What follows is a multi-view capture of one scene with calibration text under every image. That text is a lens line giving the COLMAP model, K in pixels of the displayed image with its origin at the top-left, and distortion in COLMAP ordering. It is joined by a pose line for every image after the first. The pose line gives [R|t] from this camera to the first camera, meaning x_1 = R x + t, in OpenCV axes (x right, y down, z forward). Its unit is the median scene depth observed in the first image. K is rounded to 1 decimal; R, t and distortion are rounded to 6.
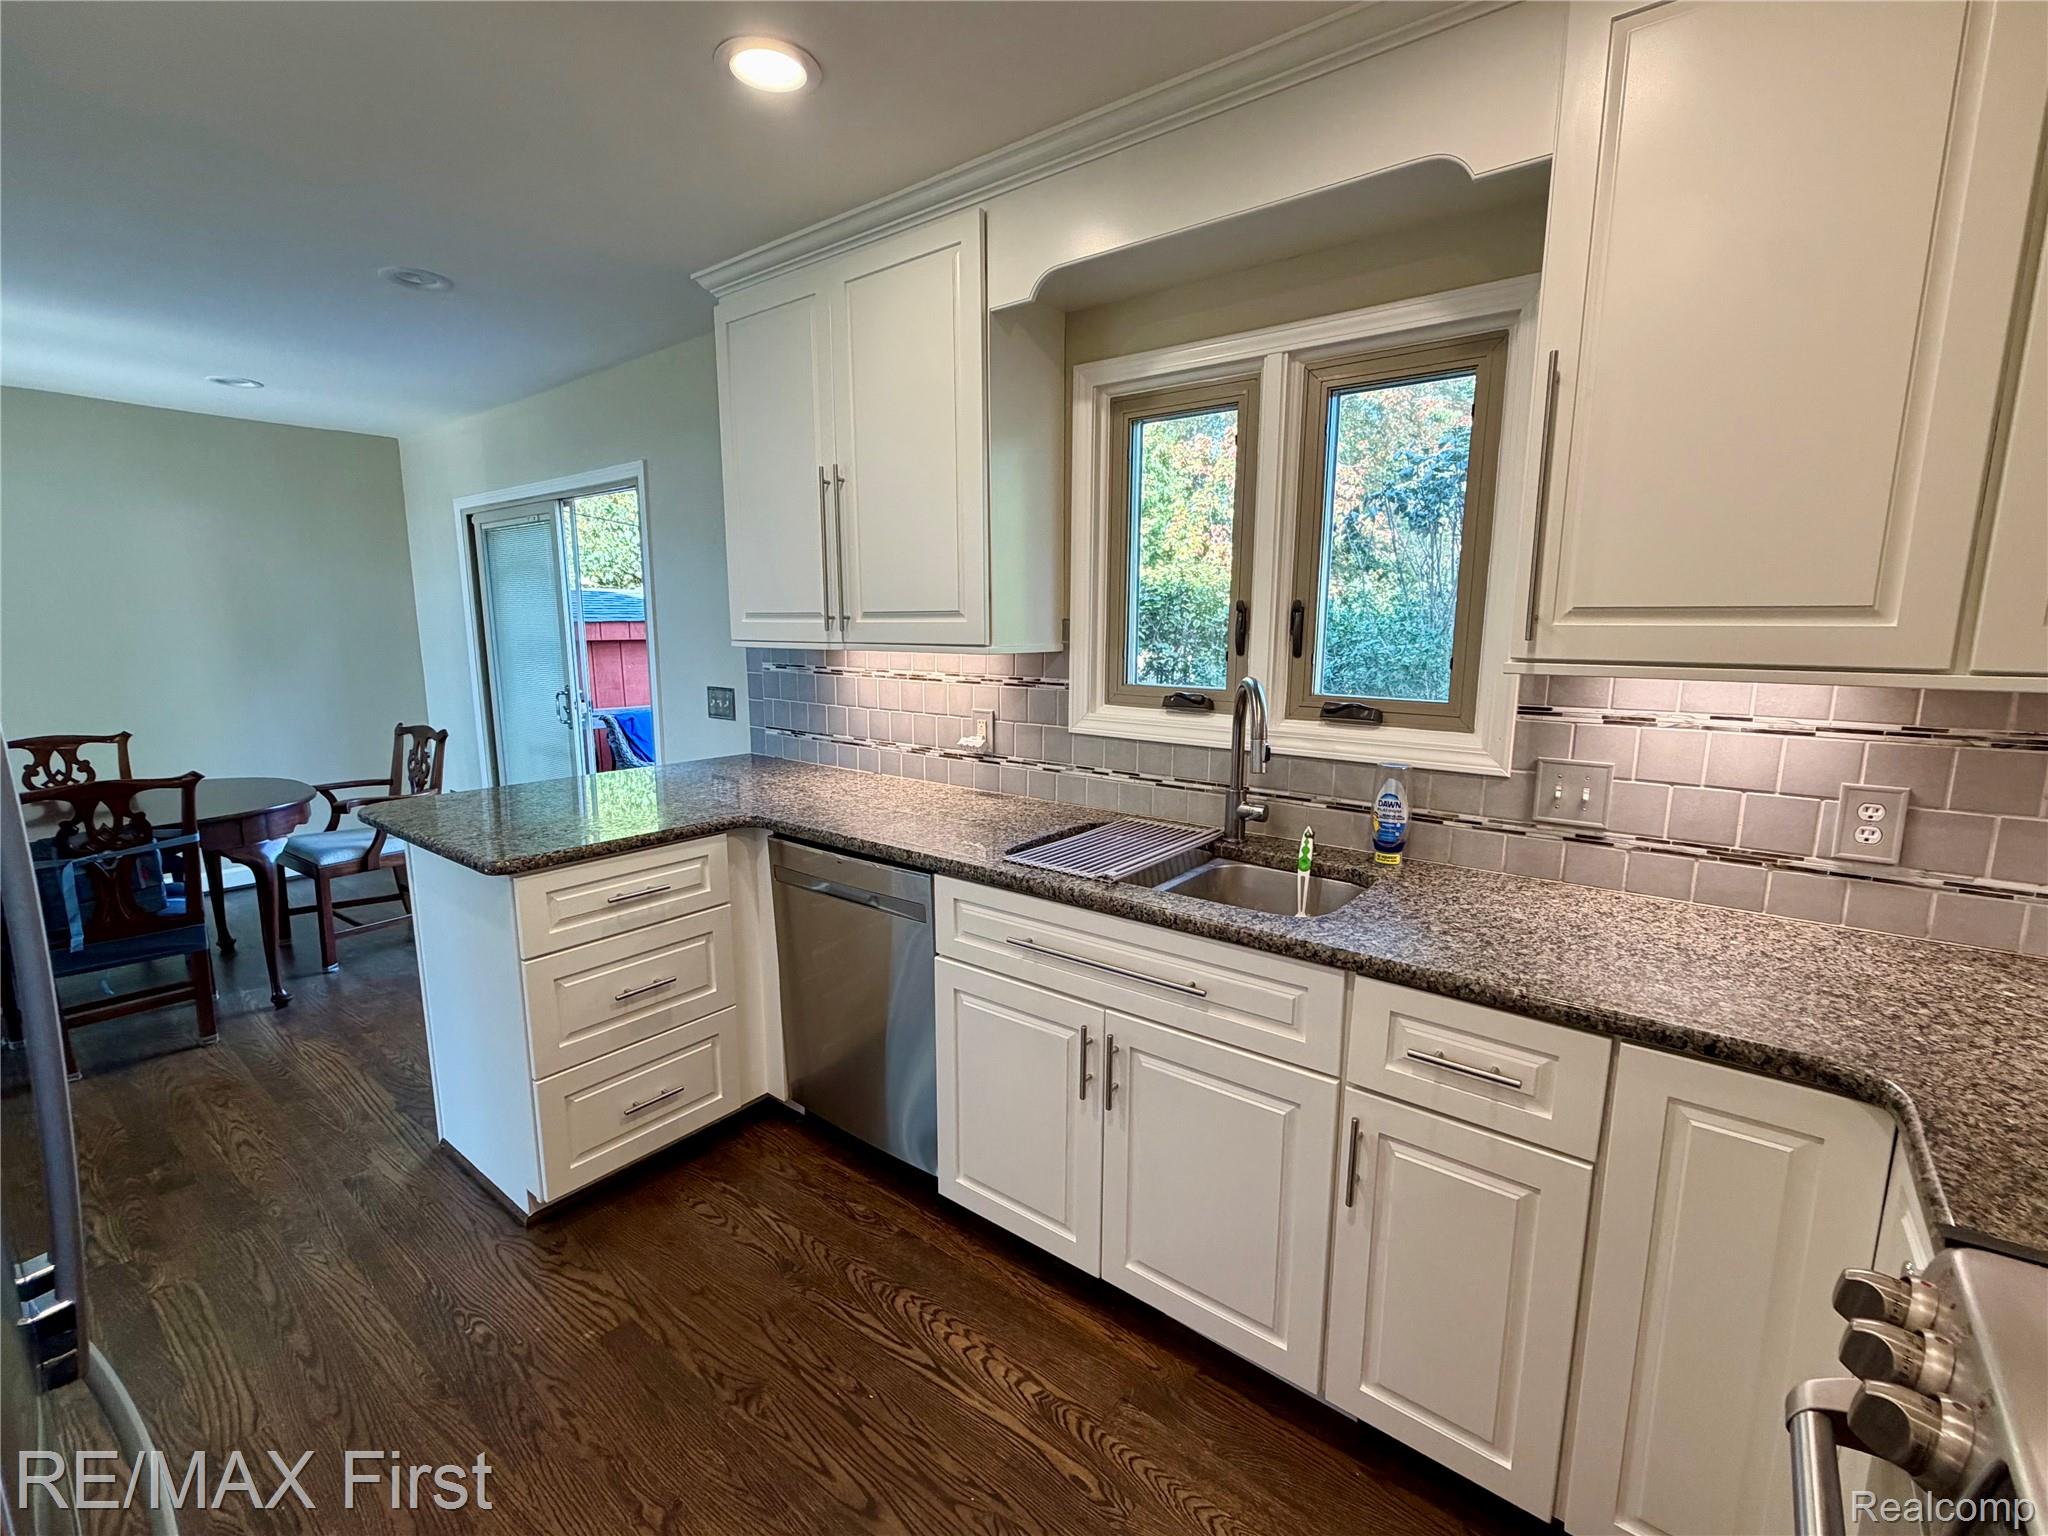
lens RADIAL K [[908.7, 0, 1018.8], [0, 908.7, 767.1], [0, 0, 1]] dist [0.002234, 0.000480]
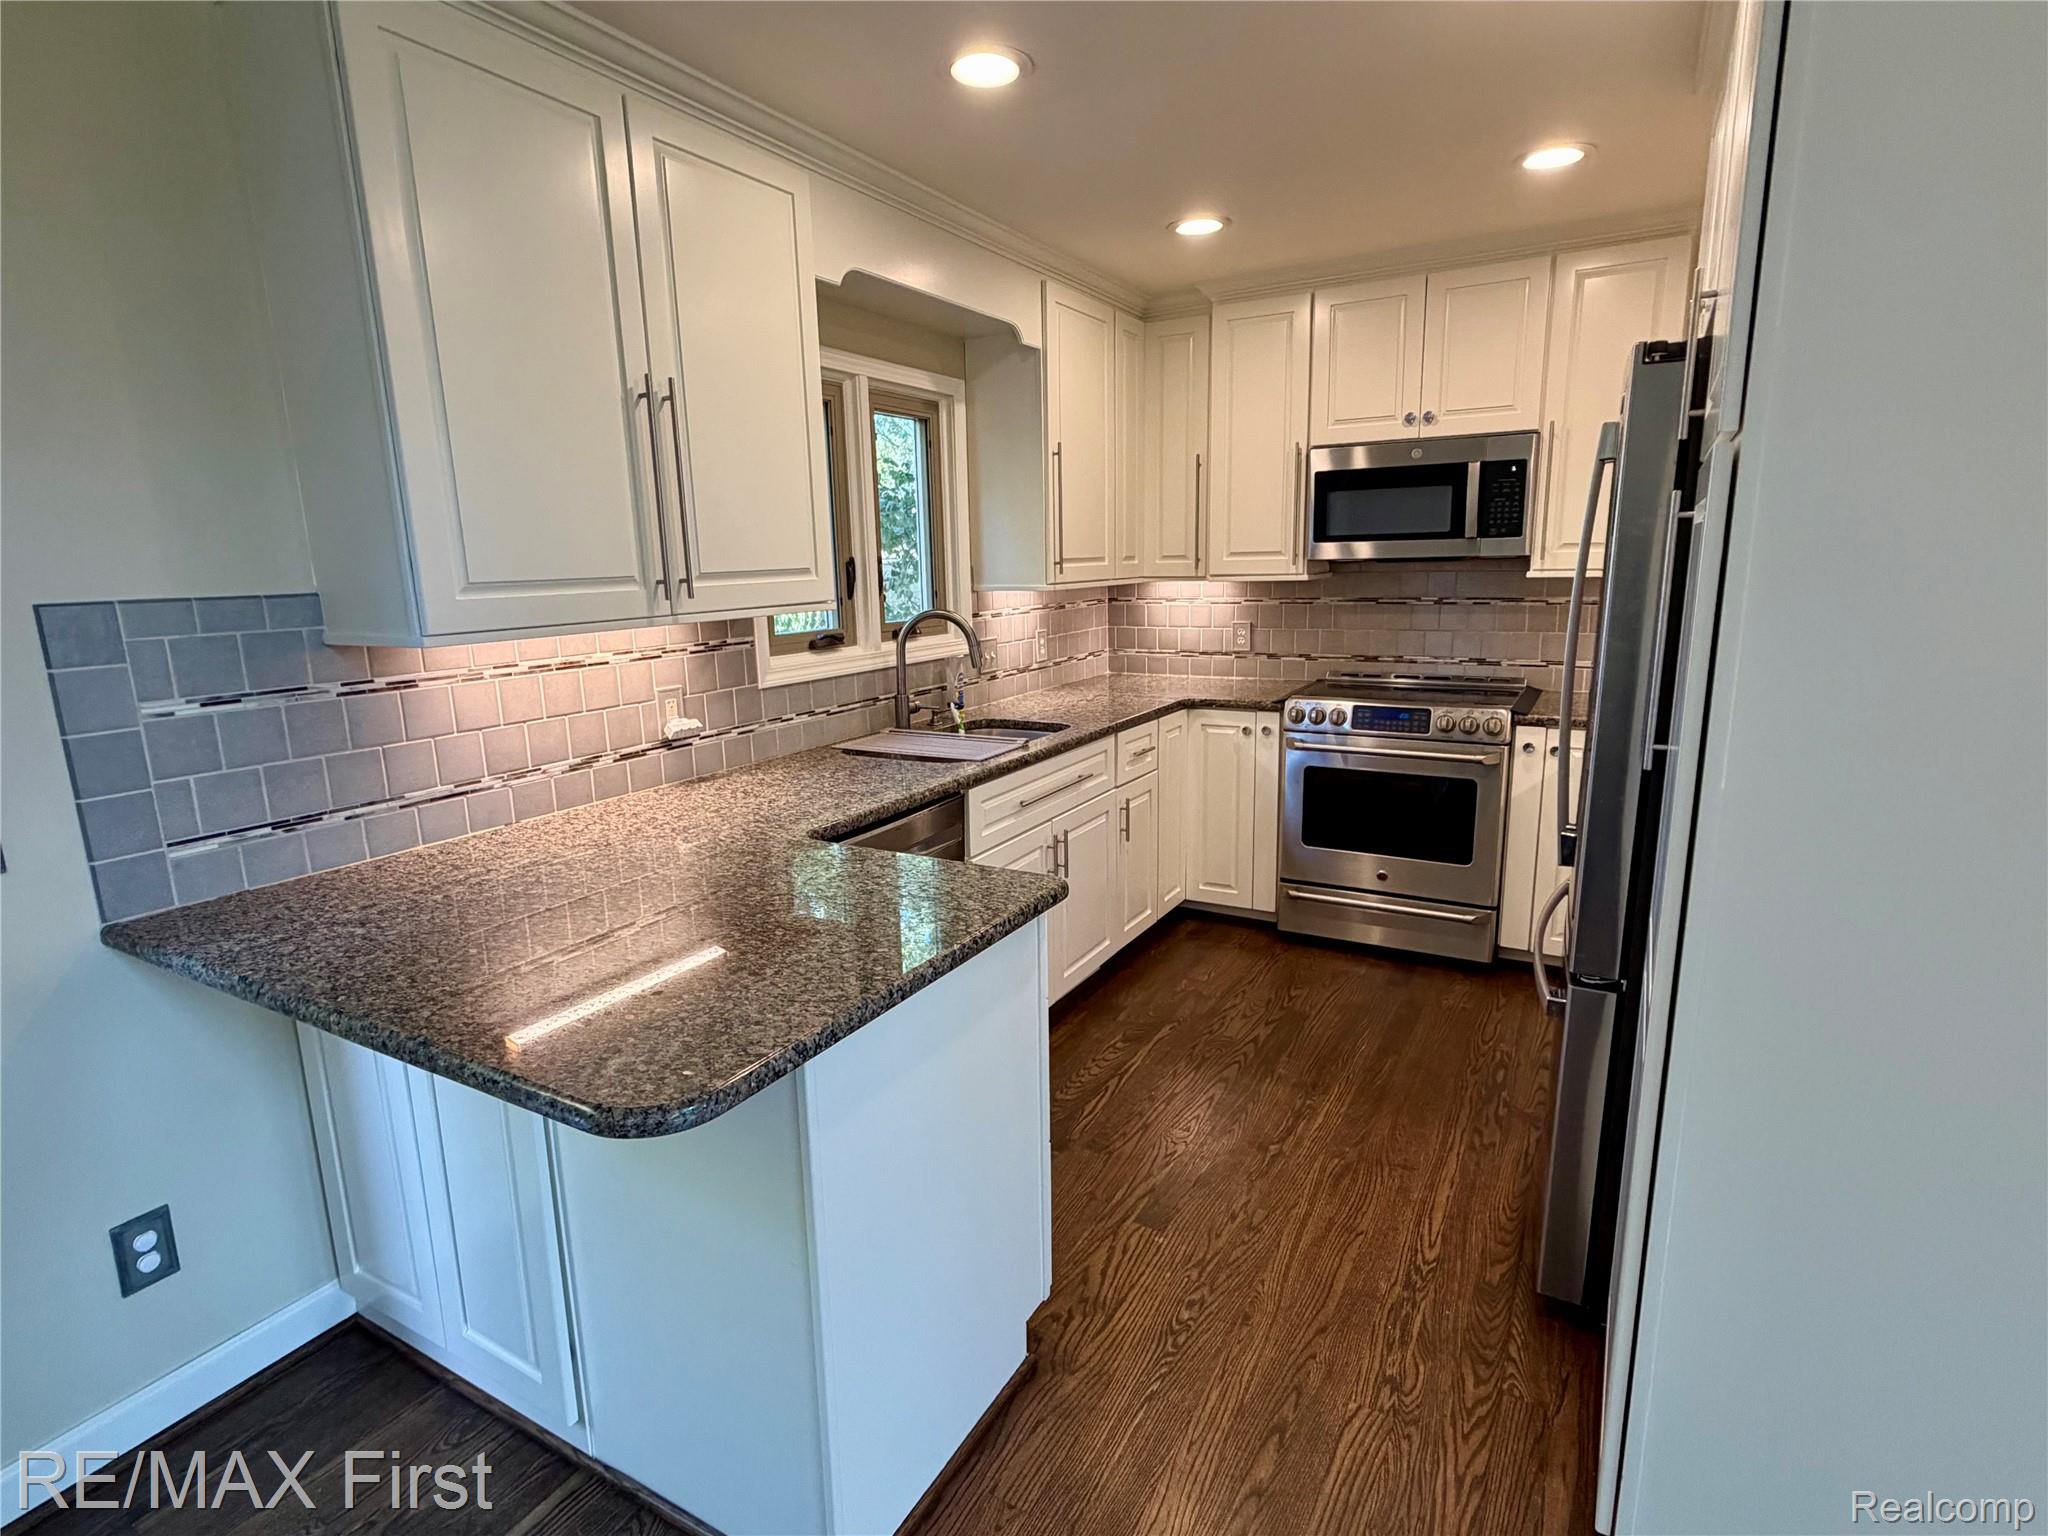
lens RADIAL K [[1029.8, 0, 1021.5], [0, 1029.8, 767.5], [0, 0, 1]] dist [0.000087, -0.001163]
pose [[-0.149625, -0.198277, 0.968658, -1.113992], [0.186218, 0.956503, 0.224553, -0.157378], [-0.971048, 0.213980, -0.106194, 0.858267]]
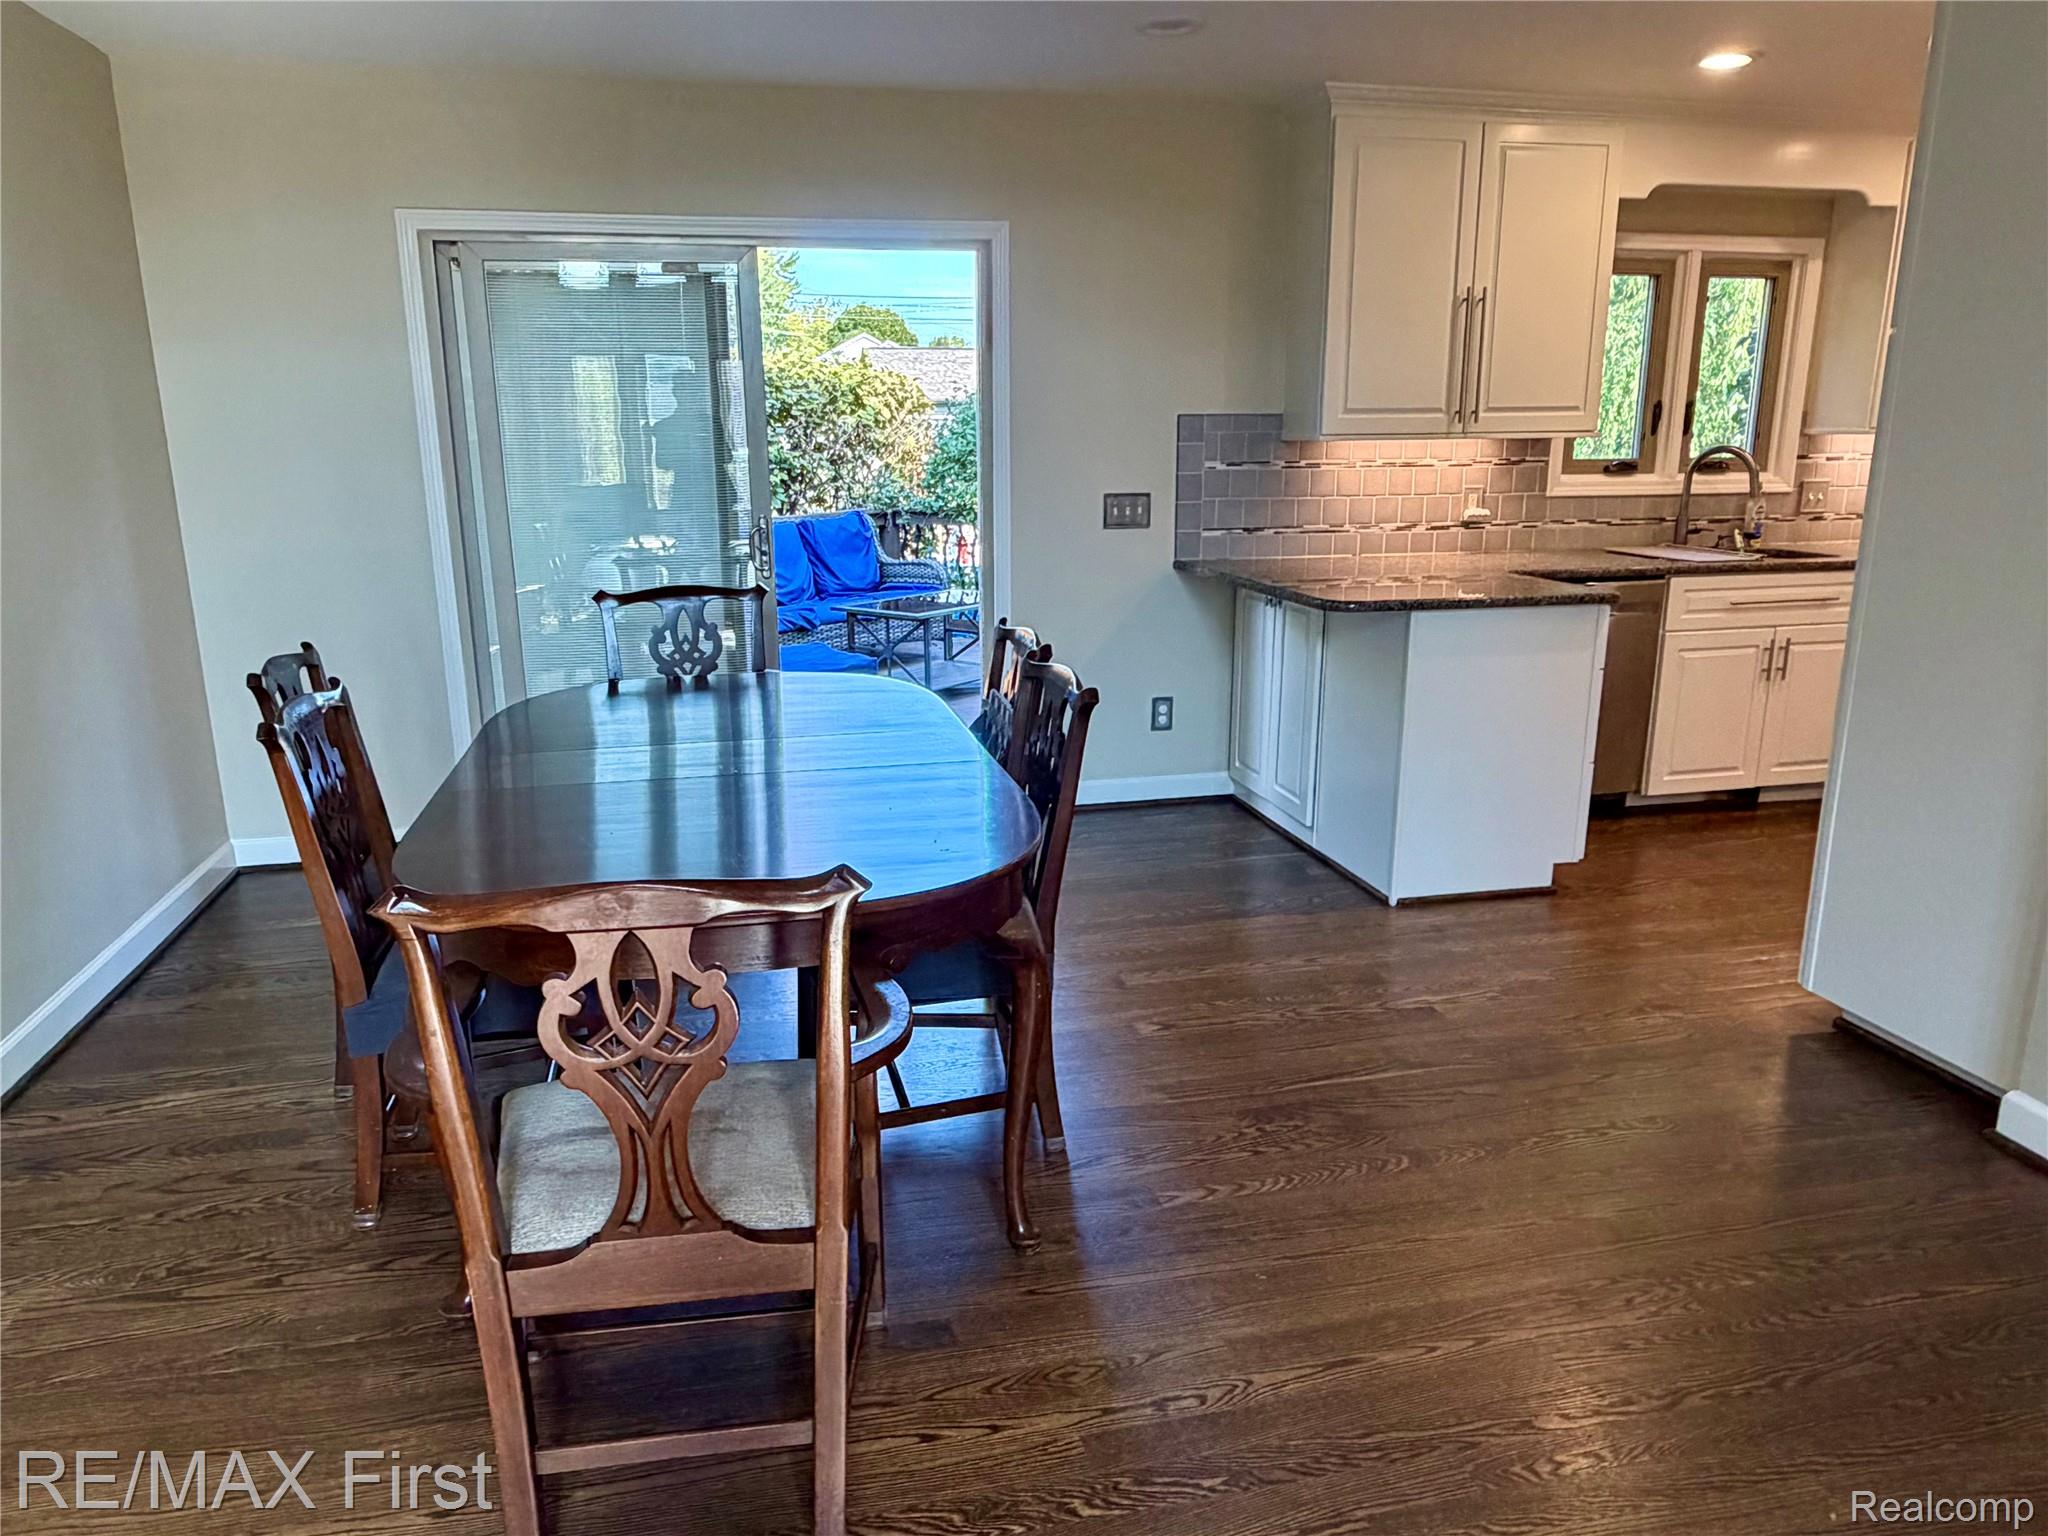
lens RADIAL K [[1372.6, 0, 1012.2], [0, 1372.6, 776.0], [0, 0, 1]] dist [-0.010982, 0.002951]
pose [[0.624184, -0.202326, 0.754625, -2.112970], [0.136347, 0.979273, 0.149778, -0.044822], [-0.769288, 0.009402, 0.638834, 0.299031]]
